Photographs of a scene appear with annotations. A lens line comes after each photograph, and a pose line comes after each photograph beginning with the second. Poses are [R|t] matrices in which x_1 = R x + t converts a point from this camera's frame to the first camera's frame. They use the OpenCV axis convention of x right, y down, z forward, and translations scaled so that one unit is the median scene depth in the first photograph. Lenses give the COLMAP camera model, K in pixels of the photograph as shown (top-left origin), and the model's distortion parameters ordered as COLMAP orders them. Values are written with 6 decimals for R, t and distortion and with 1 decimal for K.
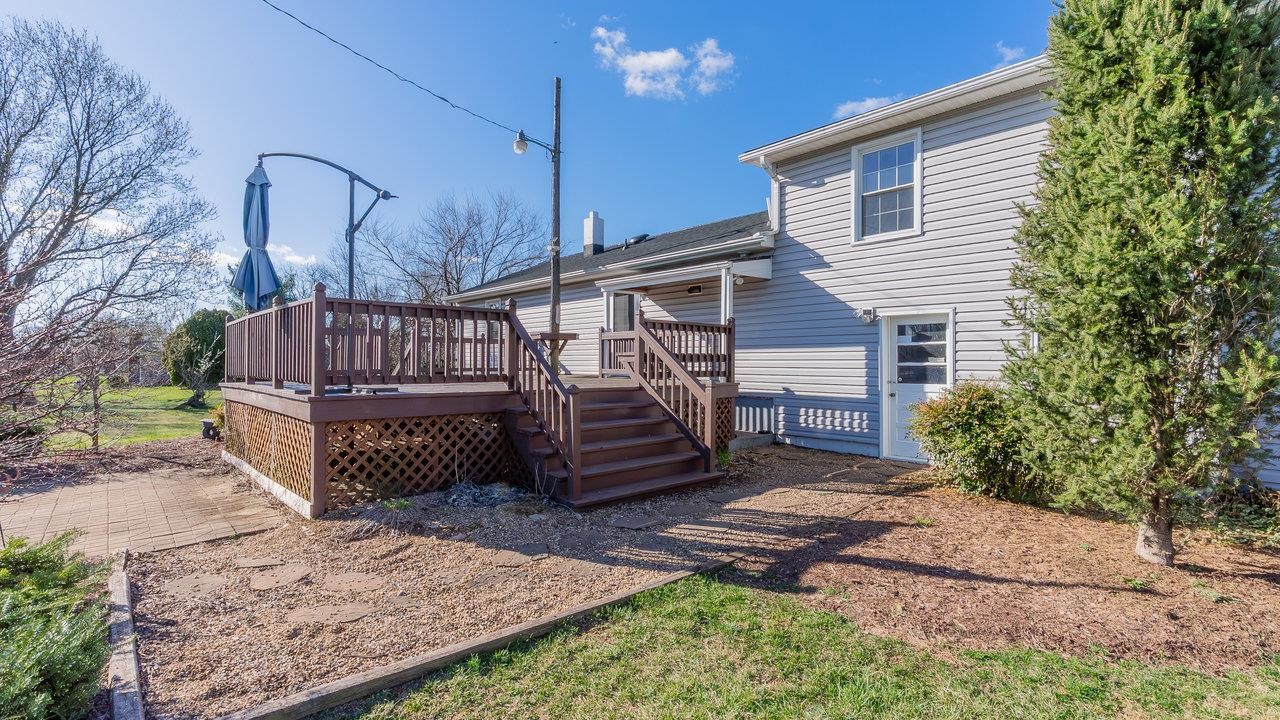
lens RADIAL K [[583.1, 0, 638.5], [0, 583.1, 359.5], [0, 0, 1]] dist [-0.000243, -0.000148]
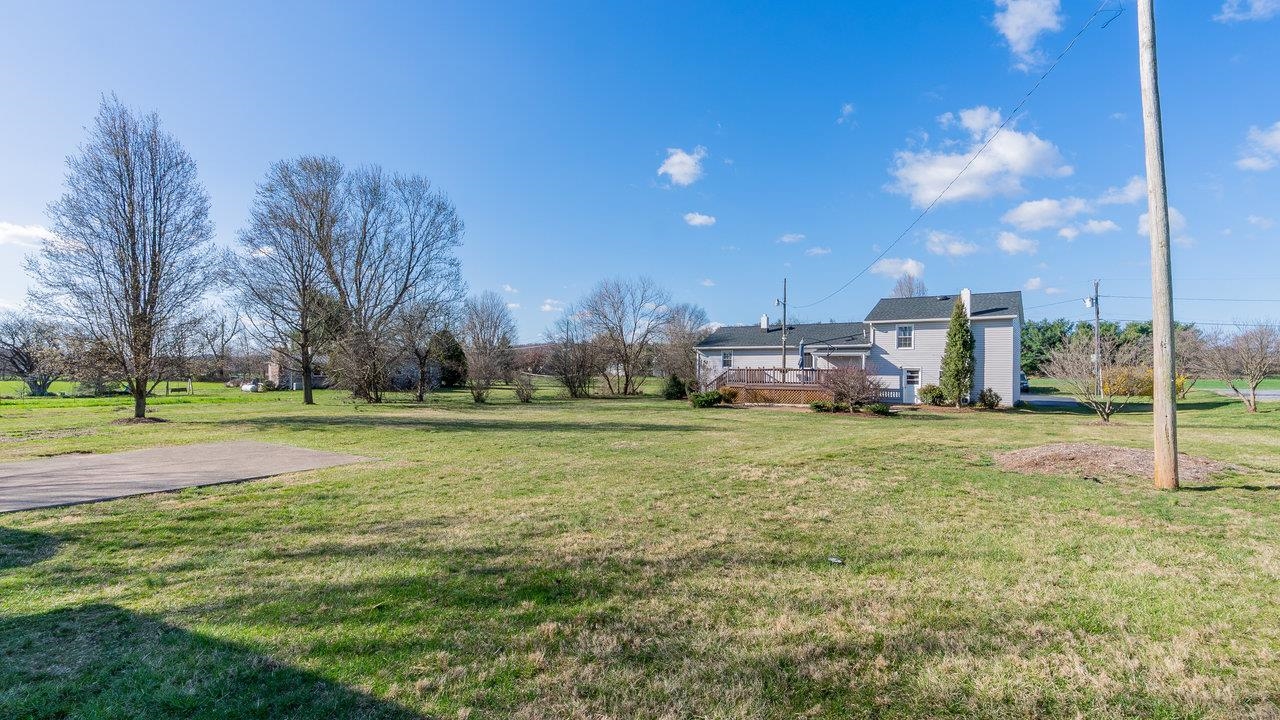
lens RADIAL K [[588.9, 0, 647.3], [0, 588.9, 369.7], [0, 0, 1]] dist [-0.012224, 0.003478]
pose [[0.976769, 0.012586, 0.213923, -2.155522], [-0.013469, 0.999906, 0.002672, -0.049581], [-0.213869, -0.005491, 0.976847, -2.562608]]
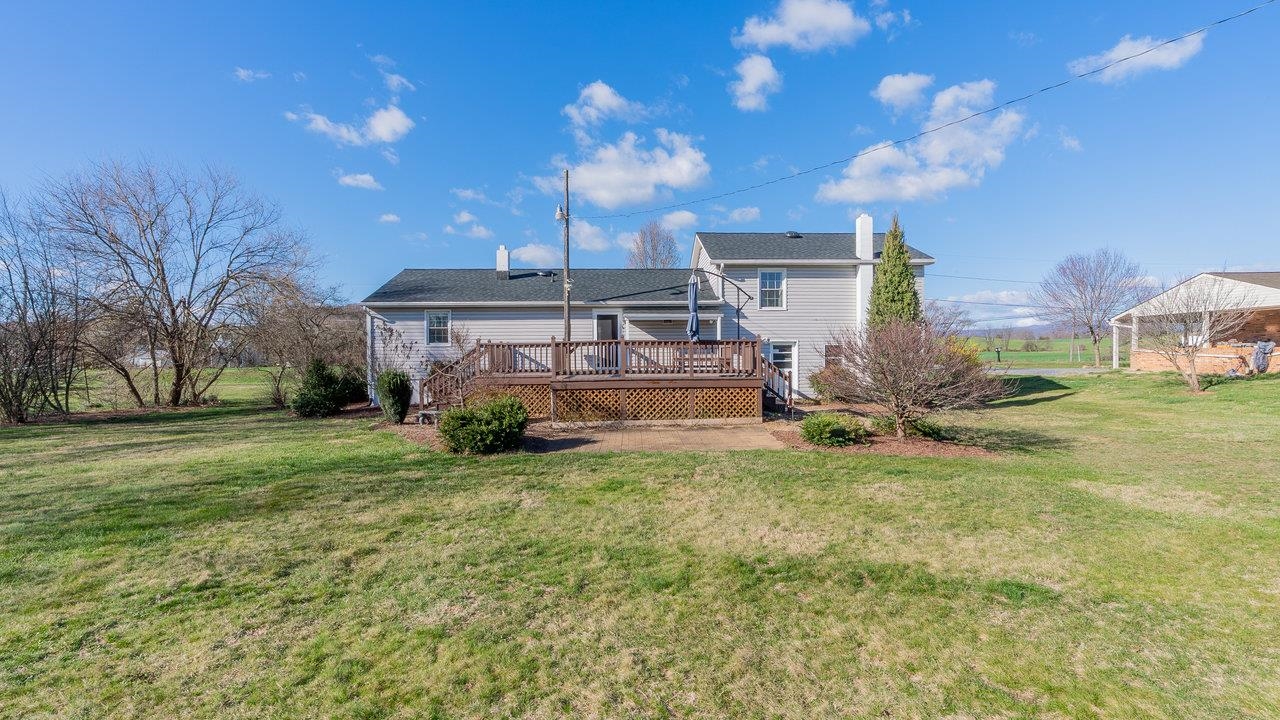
lens RADIAL K [[588.9, 0, 643.1], [0, 588.9, 363.6], [0, 0, 1]] dist [-0.012224, 0.003478]
pose [[0.647753, -0.010807, 0.761774, -1.773274], [0.001724, 0.999918, 0.012720, -0.012400], [-0.761849, -0.006926, 0.647718, -0.188511]]
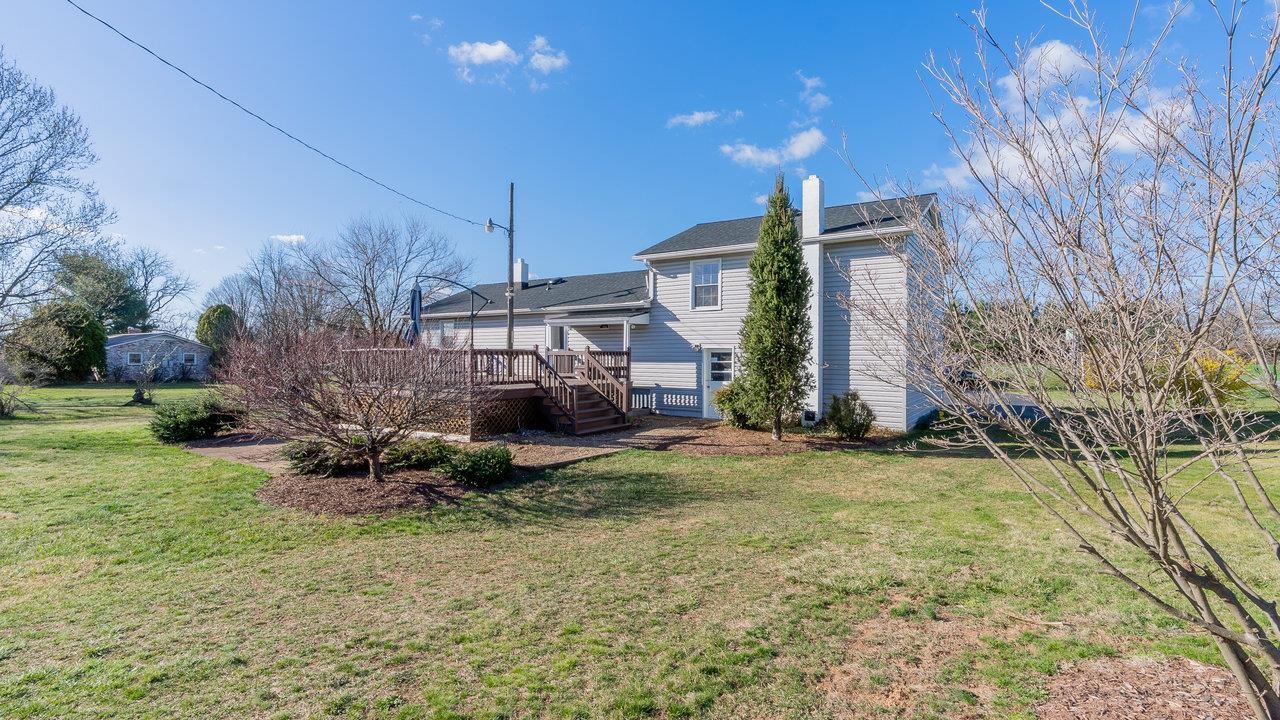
lens RADIAL K [[588.9, 0, 644.4], [0, 588.9, 358.7], [0, 0, 1]] dist [-0.012224, 0.003478]
pose [[0.968516, 0.000401, 0.248950, -0.281170], [-0.003210, 0.999936, 0.010878, -0.057132], [-0.248930, -0.011334, 0.968455, -0.899817]]
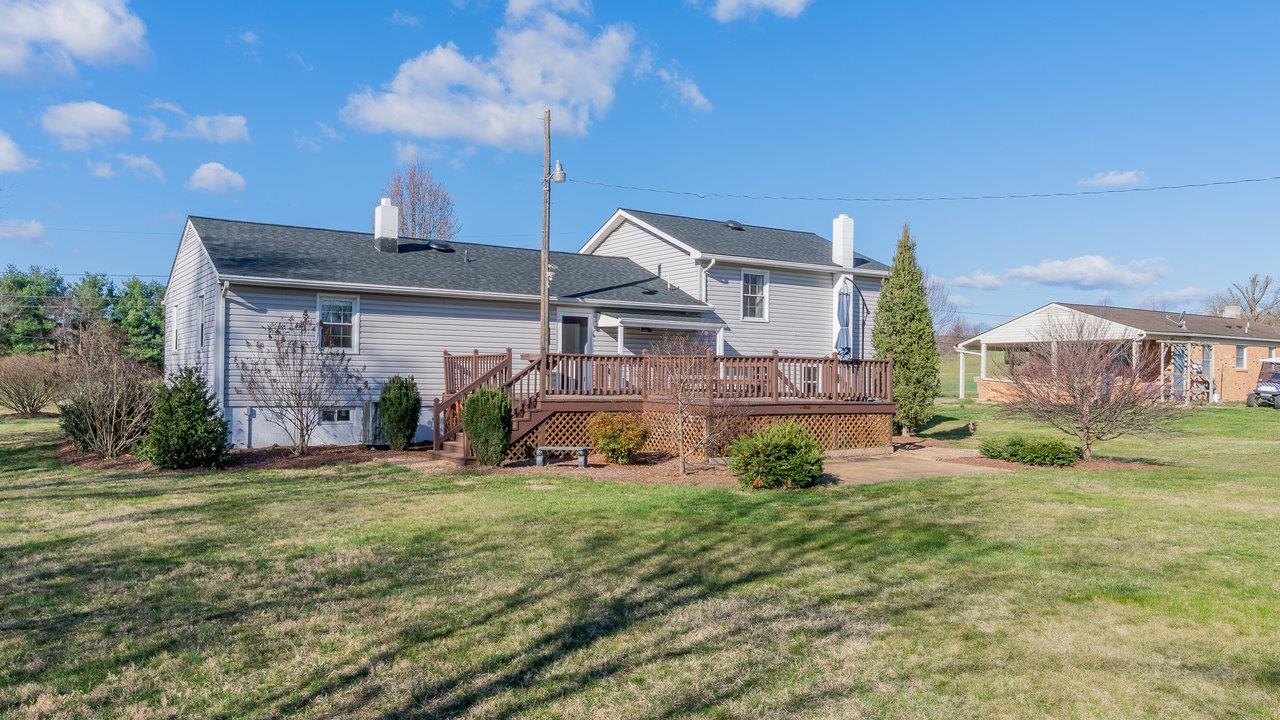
lens RADIAL K [[964.2, 0, 648.8], [0, 964.2, 361.8], [0, 0, 1]] dist [-0.014080, -0.009500]
pose [[0.140225, 0.024716, 0.989811, -2.774988], [-0.014369, 0.999634, -0.022925, 0.010691], [-0.990015, -0.011007, 0.140529, 0.872557]]
